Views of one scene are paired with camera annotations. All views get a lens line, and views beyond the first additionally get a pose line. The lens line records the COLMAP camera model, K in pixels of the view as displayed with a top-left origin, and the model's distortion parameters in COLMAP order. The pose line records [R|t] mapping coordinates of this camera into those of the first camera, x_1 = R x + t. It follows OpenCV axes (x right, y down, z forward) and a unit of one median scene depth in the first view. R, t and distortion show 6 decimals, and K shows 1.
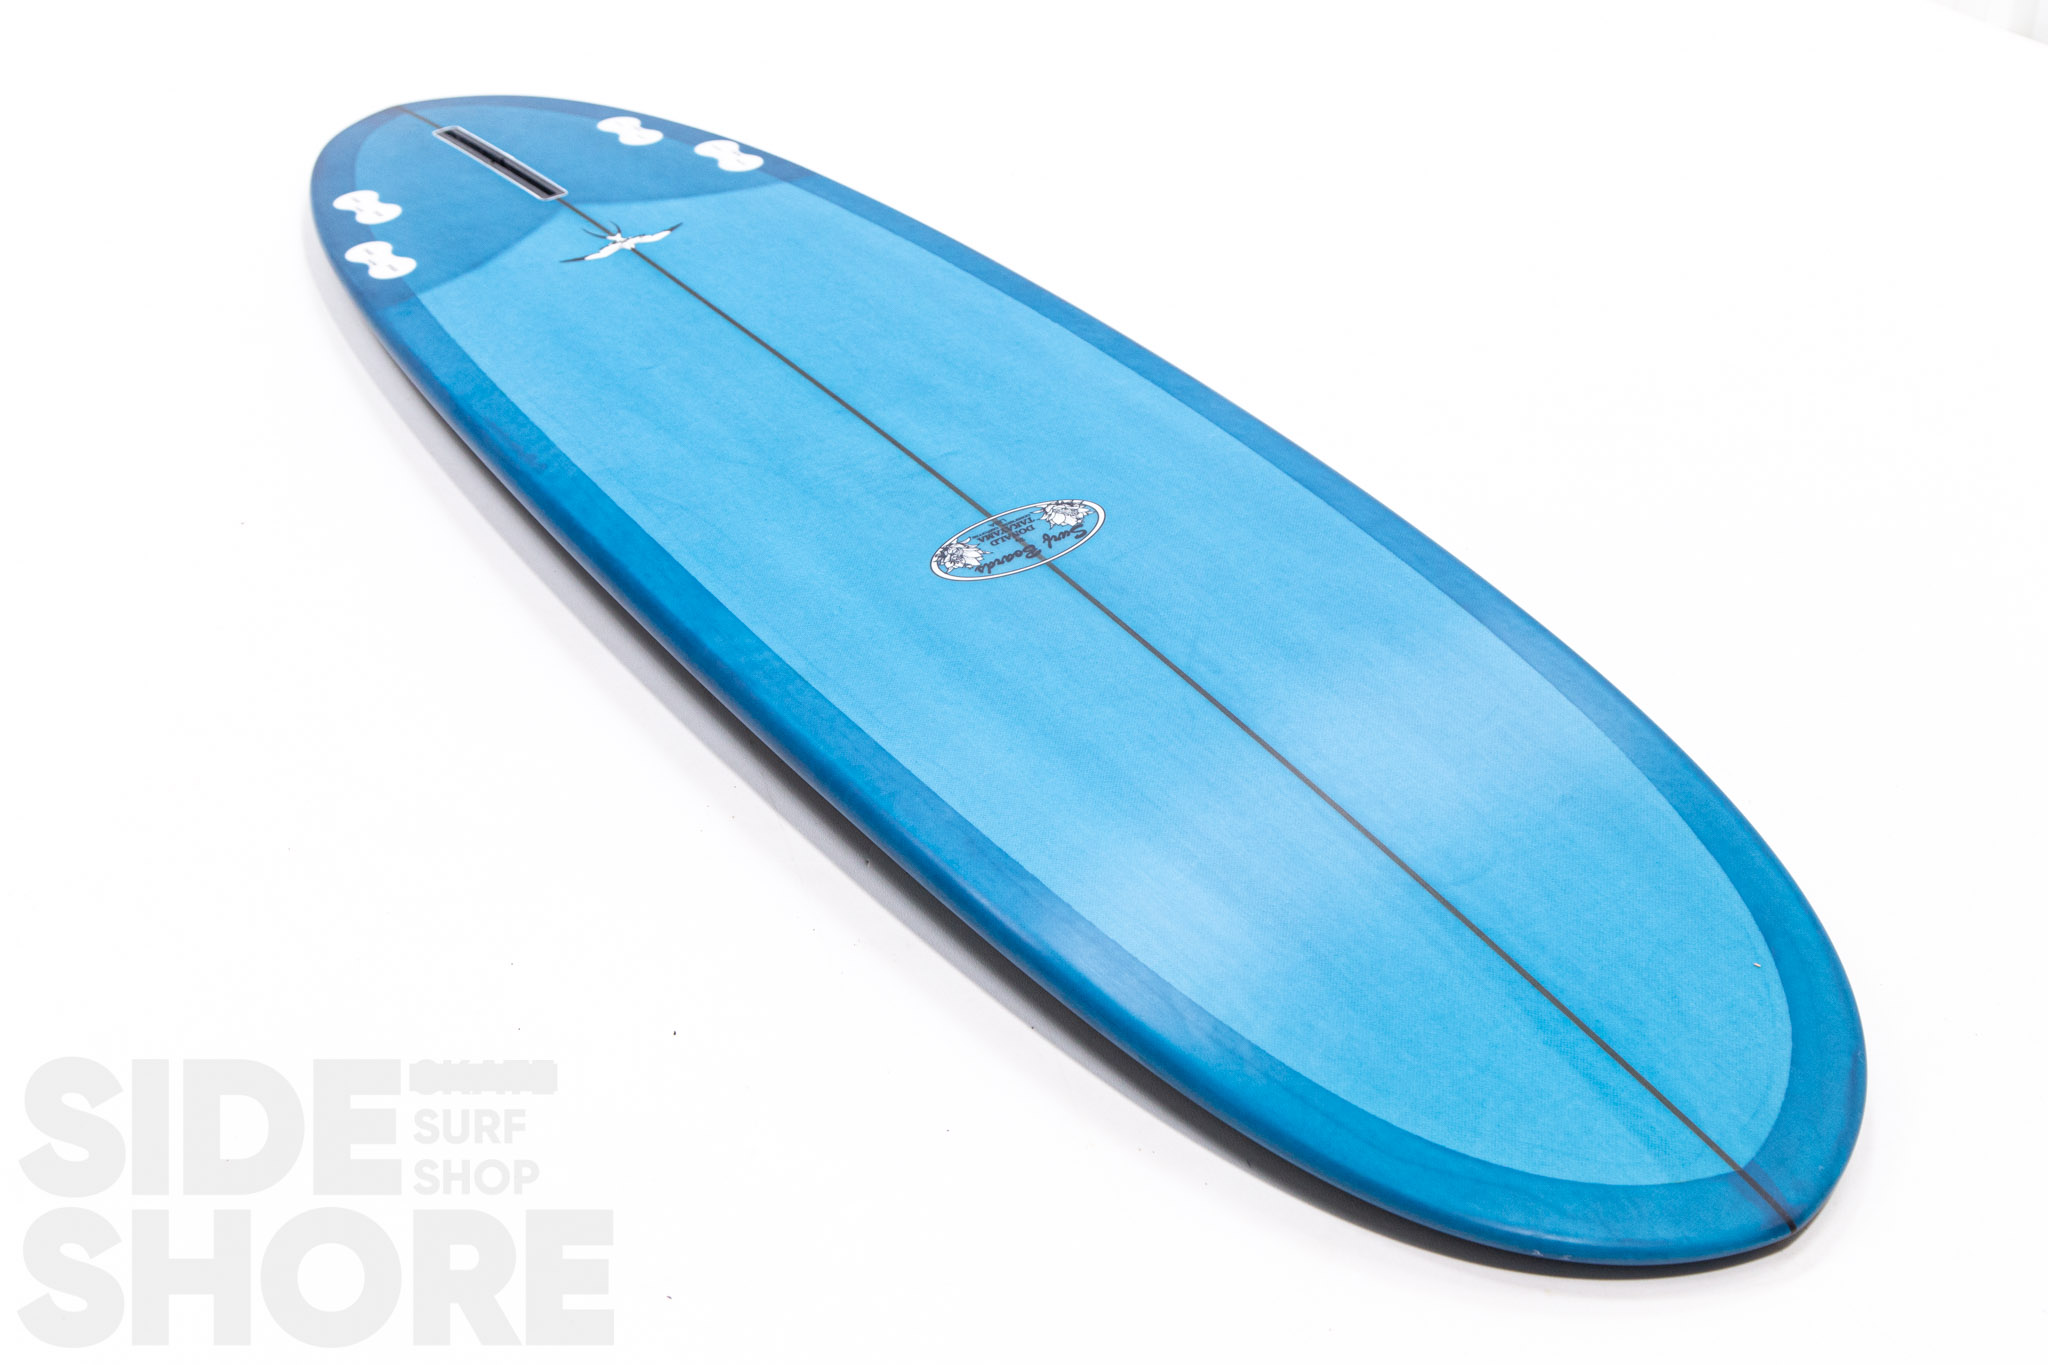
lens RADIAL K [[2653.8, 0, 1022.0], [0, 2653.8, 686.5], [0, 0, 1]] dist [0.015732, 0.000000]
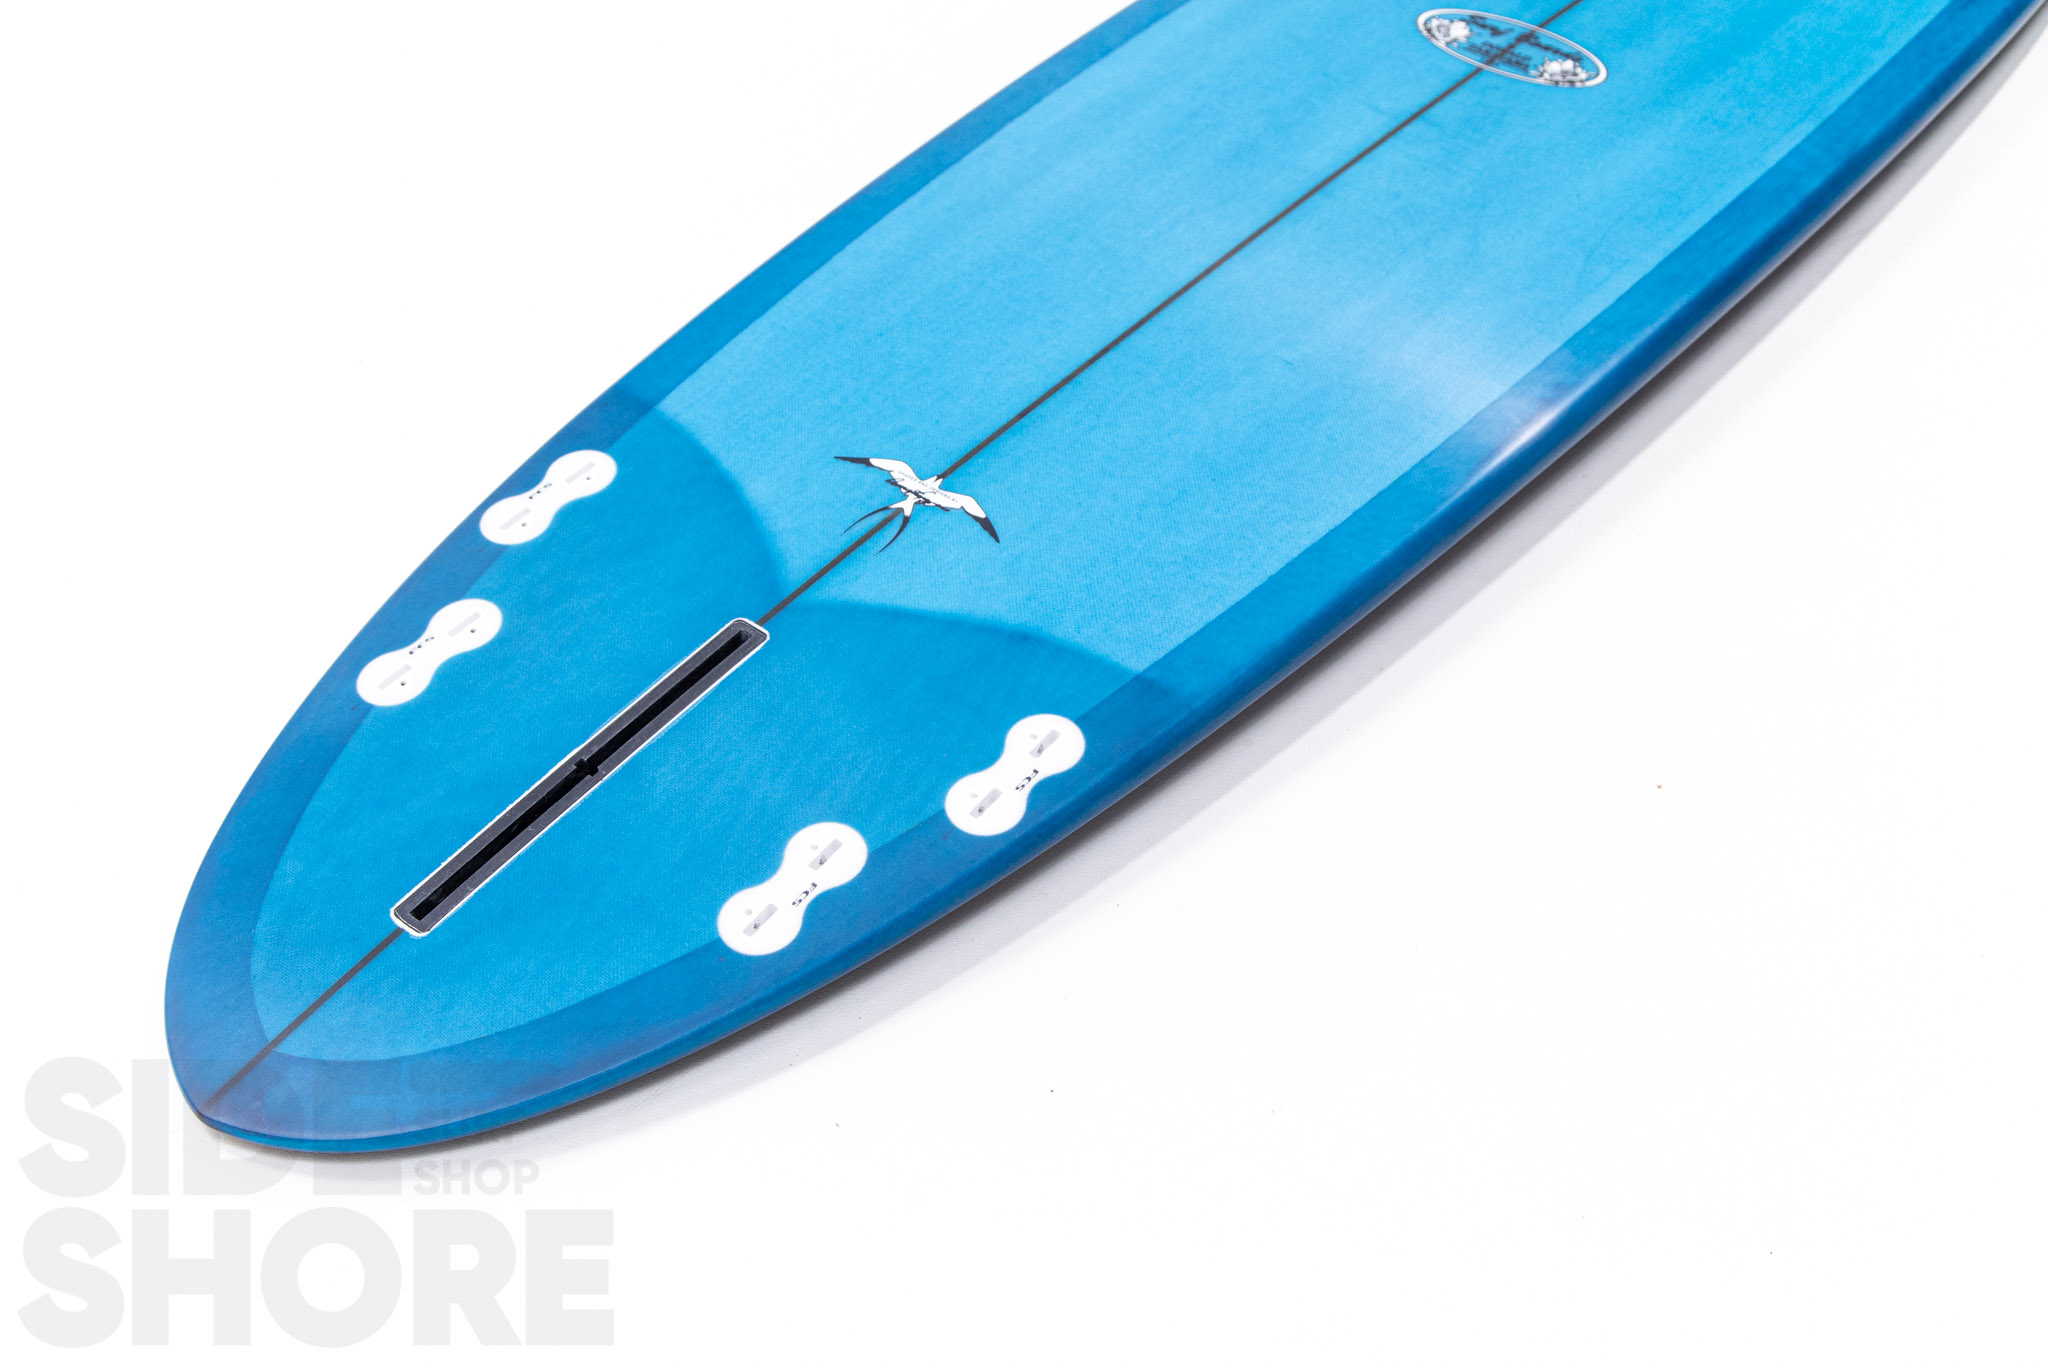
lens RADIAL K [[2653.8, 0, 1014.7], [0, 2653.8, 679.6], [0, 0, 1]] dist [0.015732, 0.000000]
pose [[-0.263102, -0.641384, 0.720697, -0.661628], [0.582508, 0.489877, 0.648618, -0.559856], [-0.769066, 0.590464, 0.244723, 0.863083]]
